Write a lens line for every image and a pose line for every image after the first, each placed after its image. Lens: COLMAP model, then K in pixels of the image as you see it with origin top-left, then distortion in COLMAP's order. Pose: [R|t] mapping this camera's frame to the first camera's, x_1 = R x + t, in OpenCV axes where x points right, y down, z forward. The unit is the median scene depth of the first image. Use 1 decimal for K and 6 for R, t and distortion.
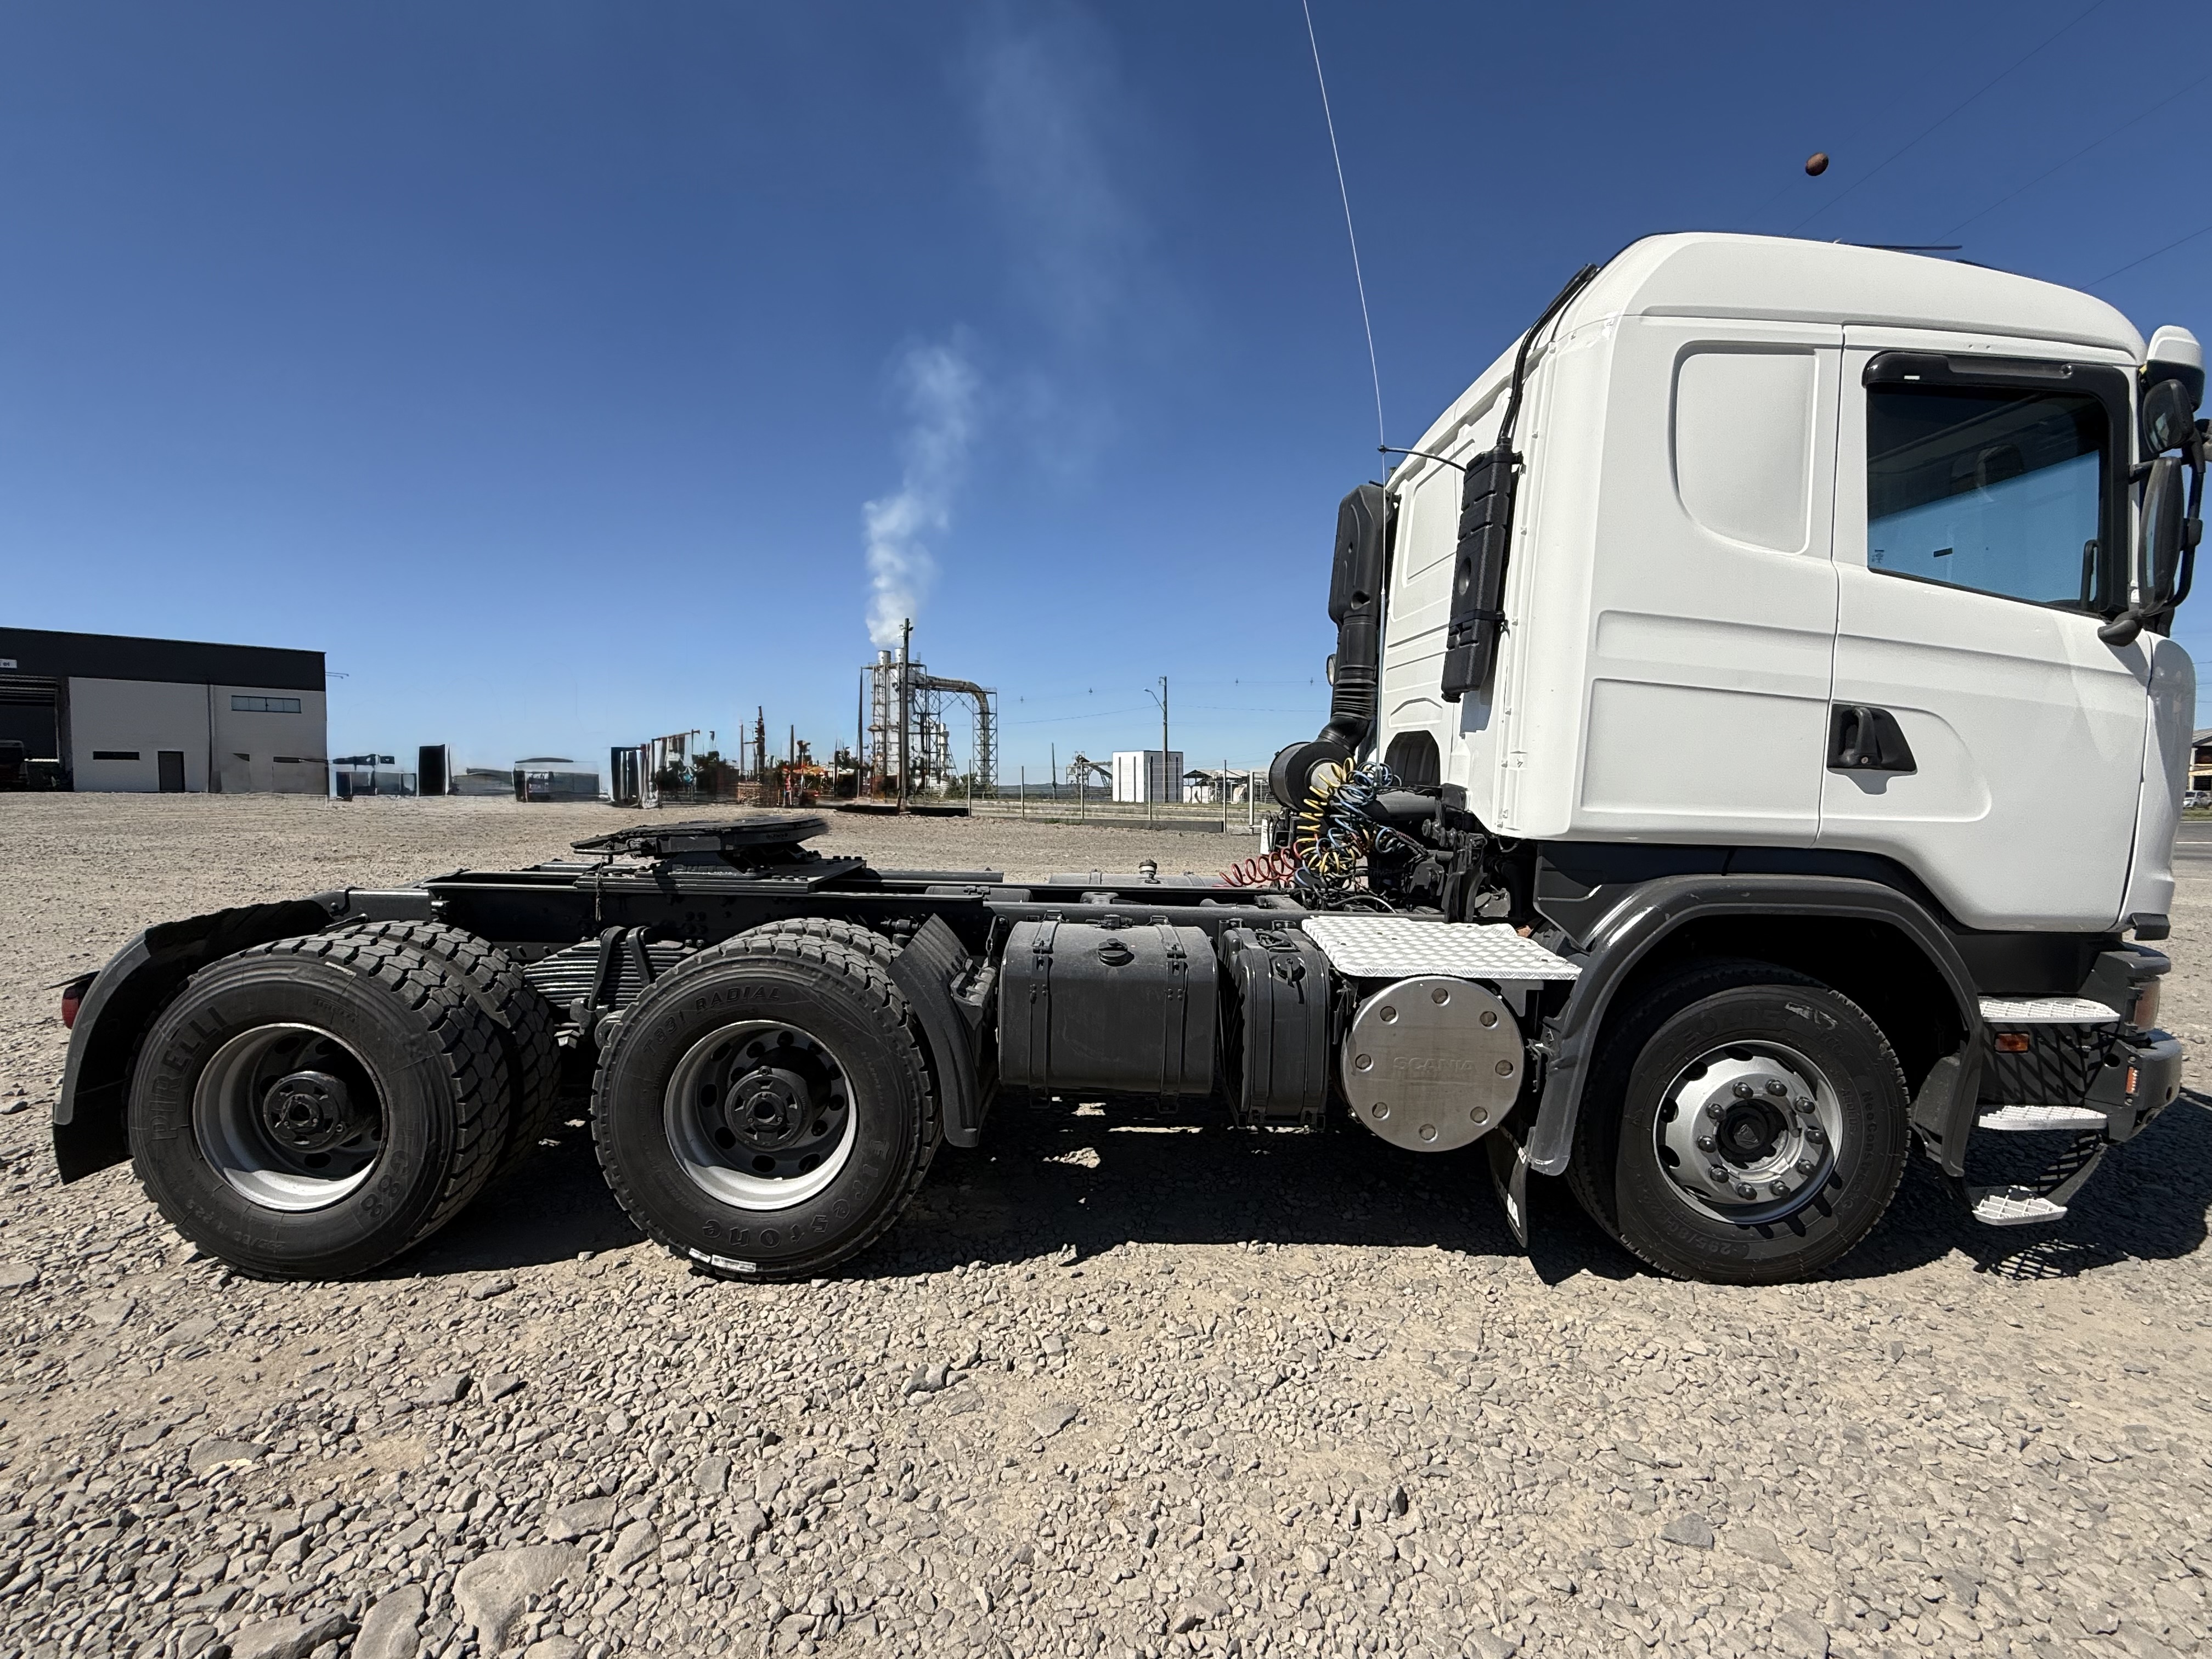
lens RADIAL K [[1004.4, 0, 1106.0], [0, 1004.4, 829.5], [0, 0, 1]] dist [-0.002477, -0.001601]
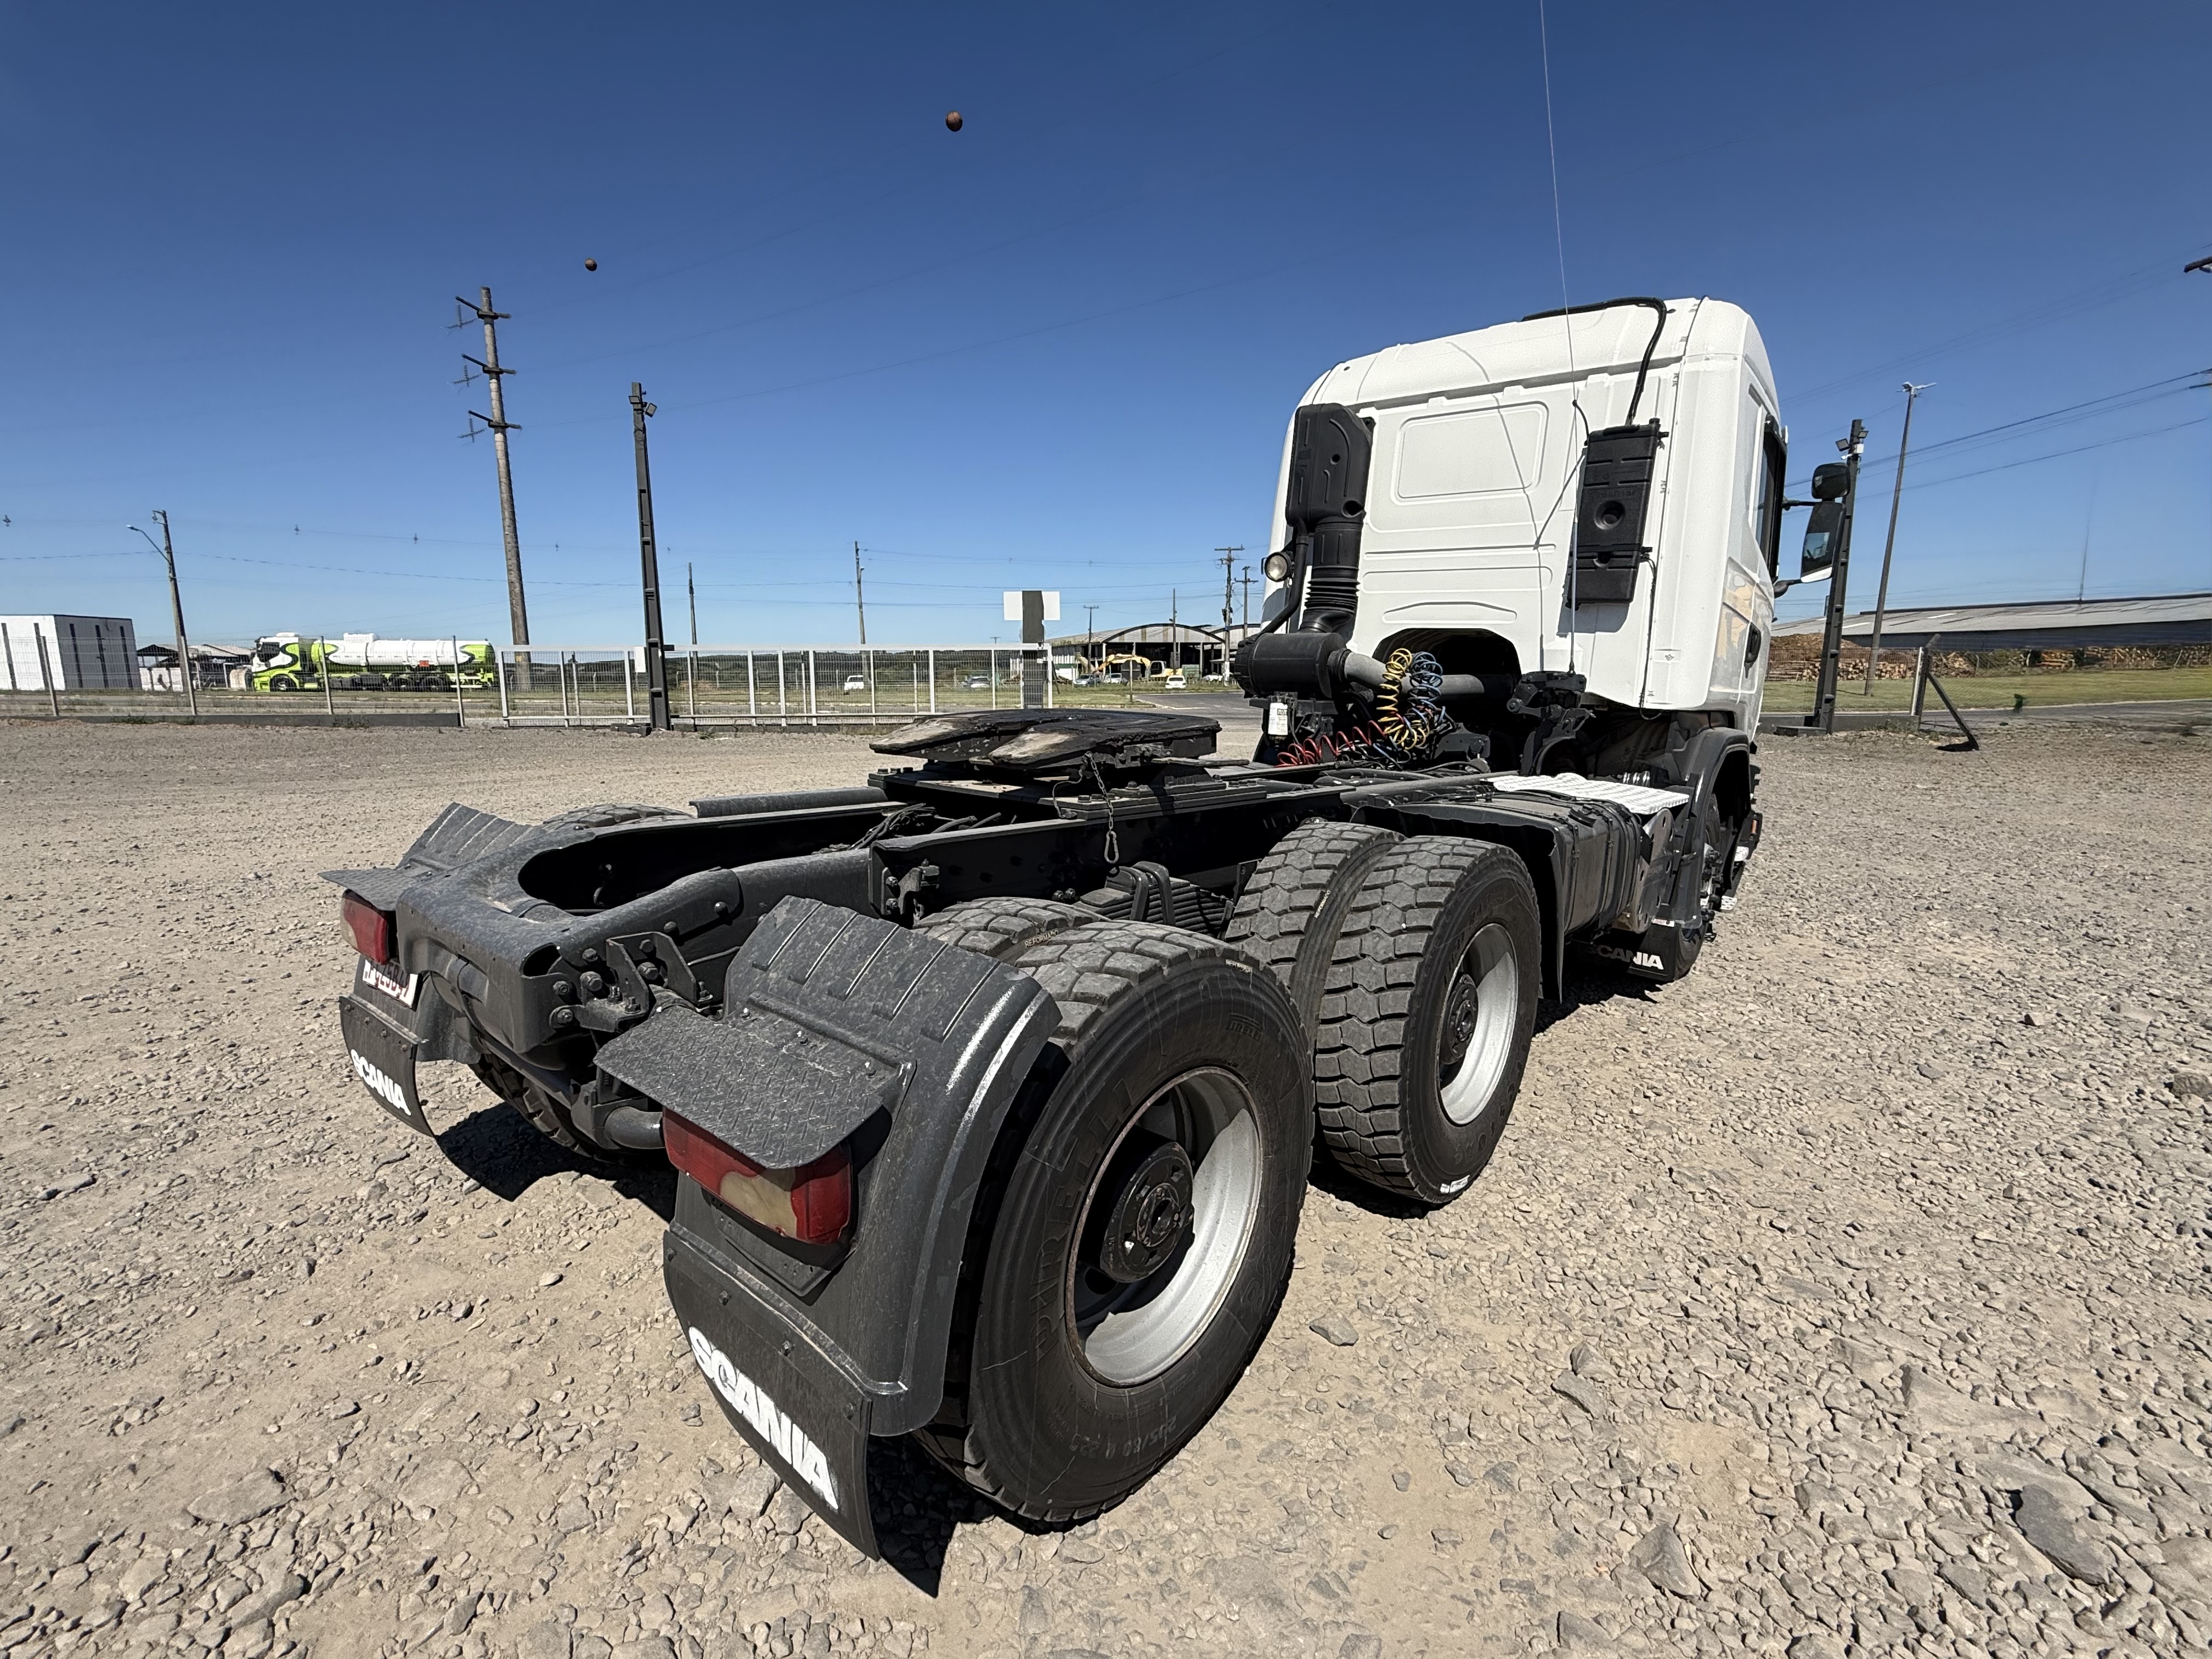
lens RADIAL K [[1004.4, 0, 1106.0], [0, 1004.4, 829.5], [0, 0, 1]] dist [-0.002477, -0.001601]
pose [[0.653699, -0.117463, 0.747583, -0.111693], [0.030075, 0.991132, 0.129433, -0.003003], [-0.756157, -0.062127, 0.651434, 0.059247]]
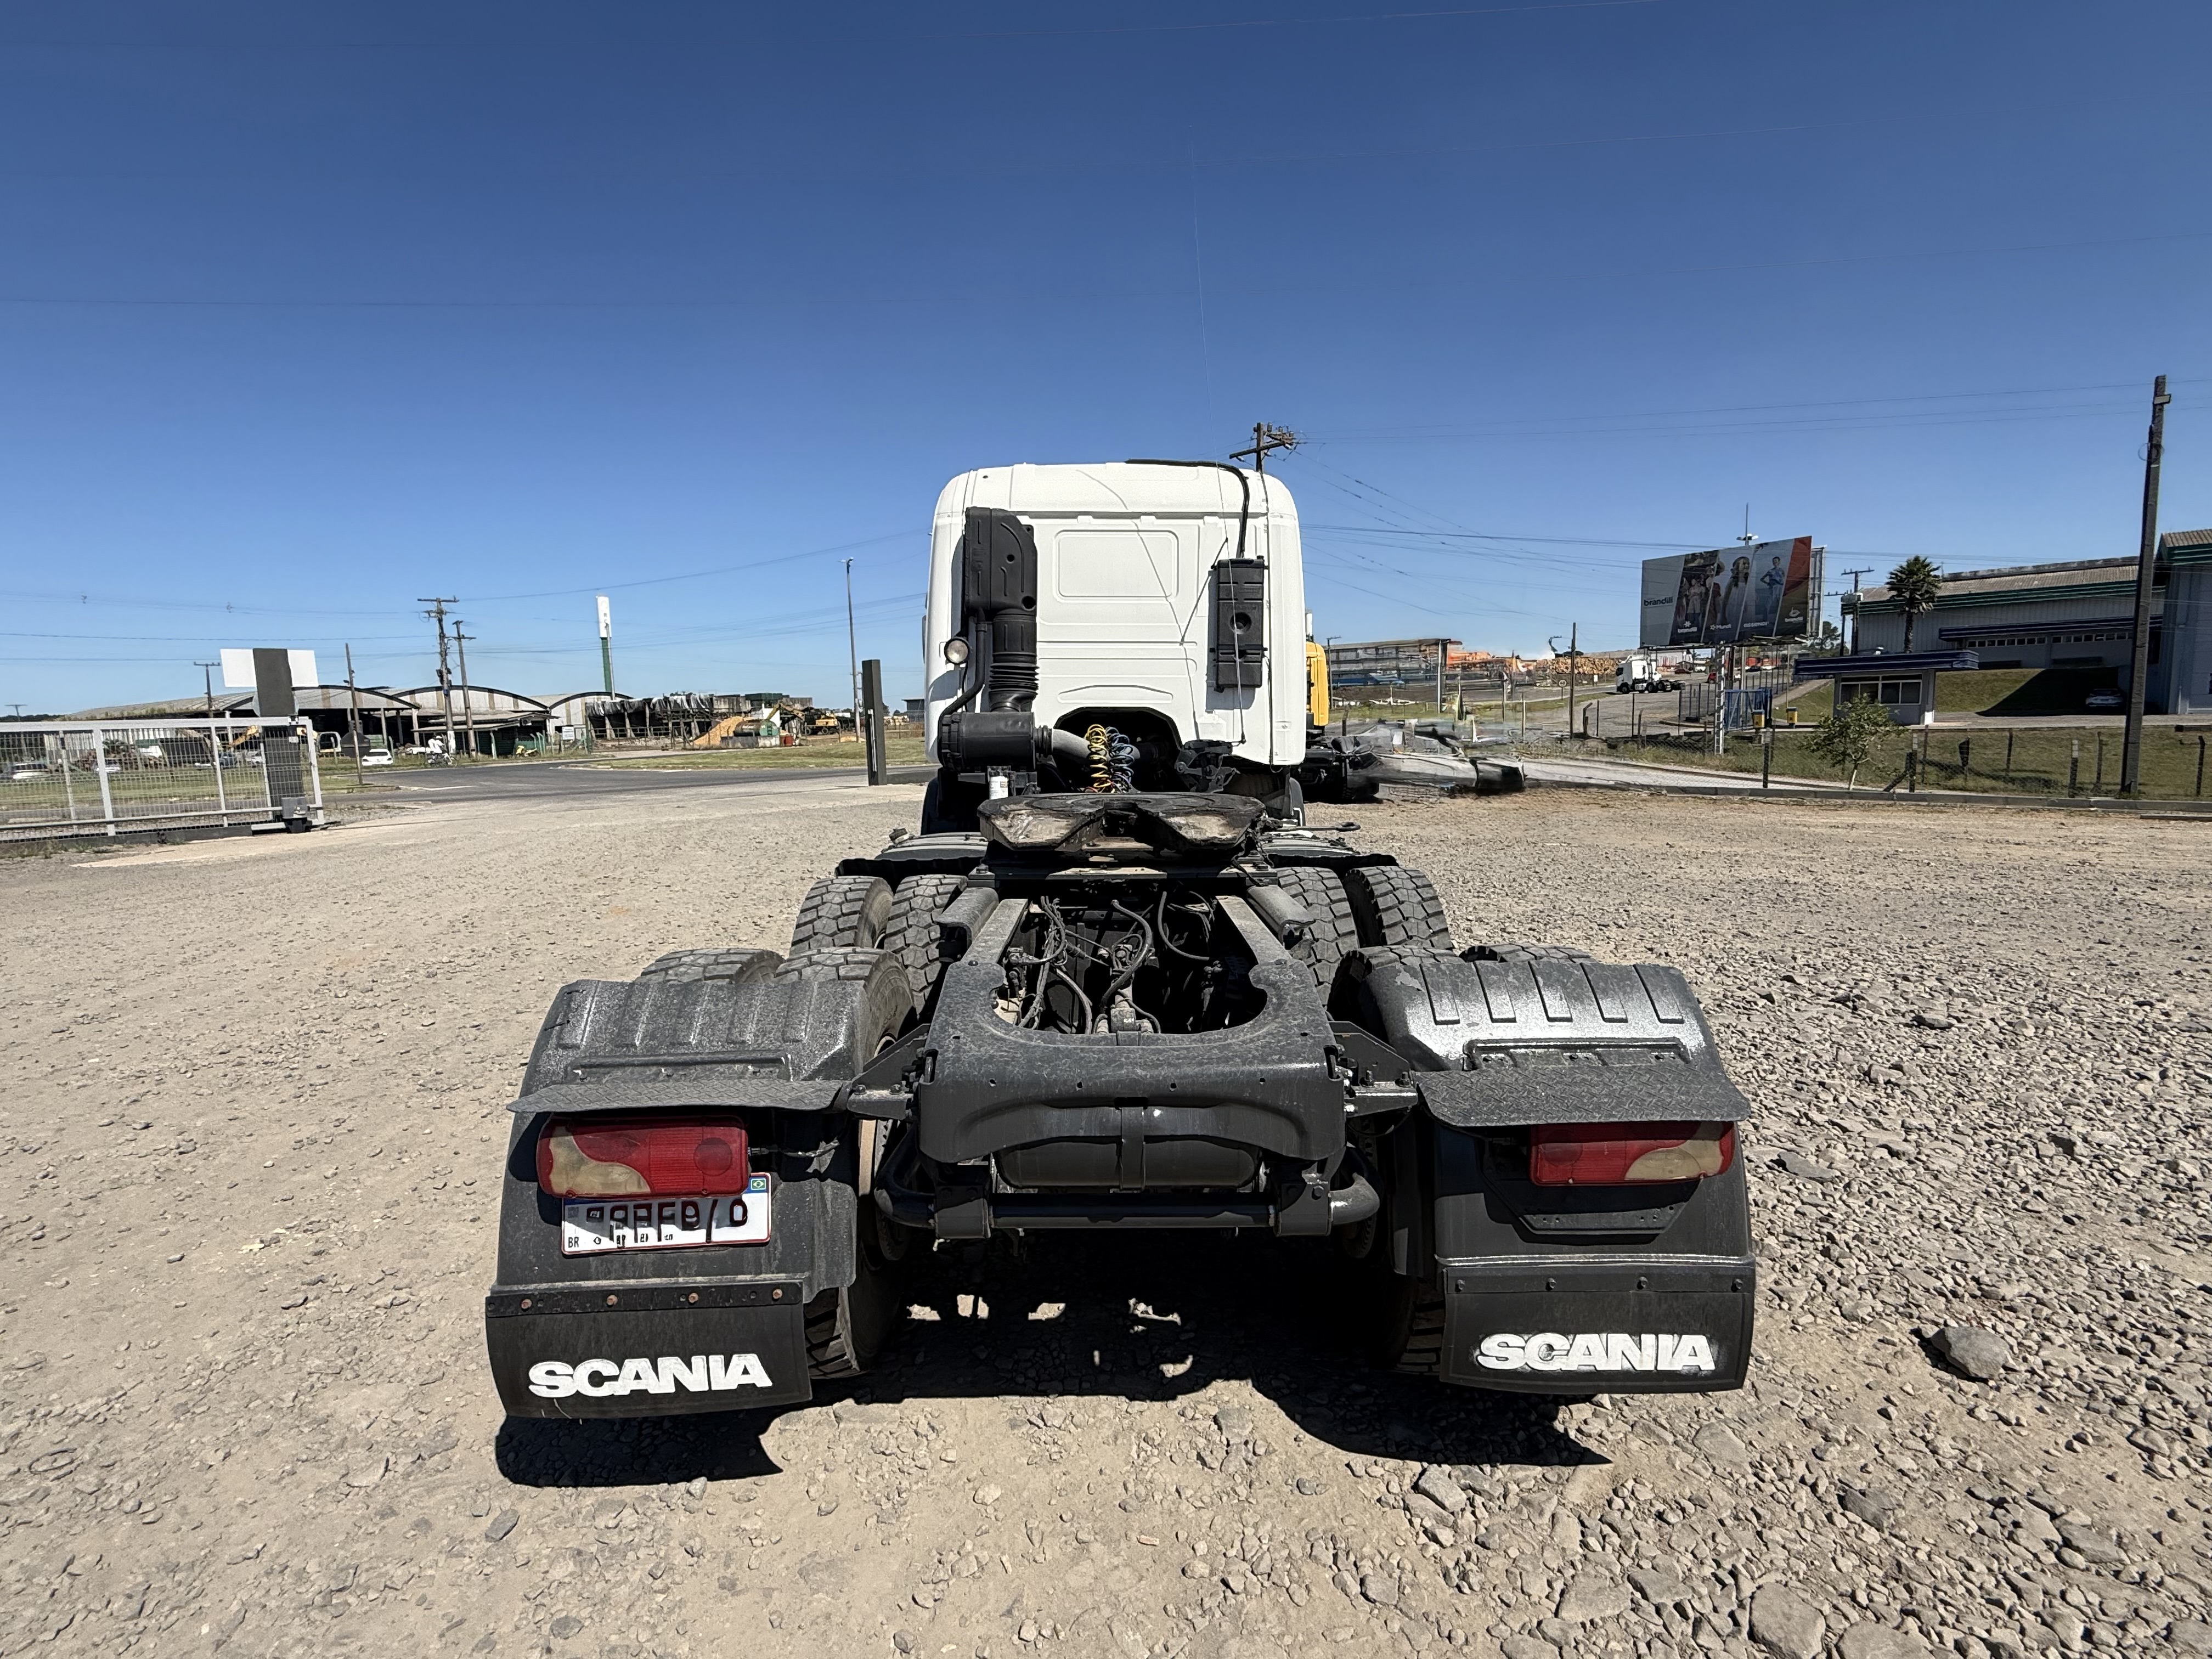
lens RADIAL K [[1004.4, 0, 1106.0], [0, 1004.4, 829.5], [0, 0, 1]] dist [-0.002477, -0.001601]
pose [[-0.007663, -0.106586, 0.994274, -0.144949], [0.068748, 0.991894, 0.106861, -0.009498], [-0.997605, 0.069173, -0.000274, 0.125082]]
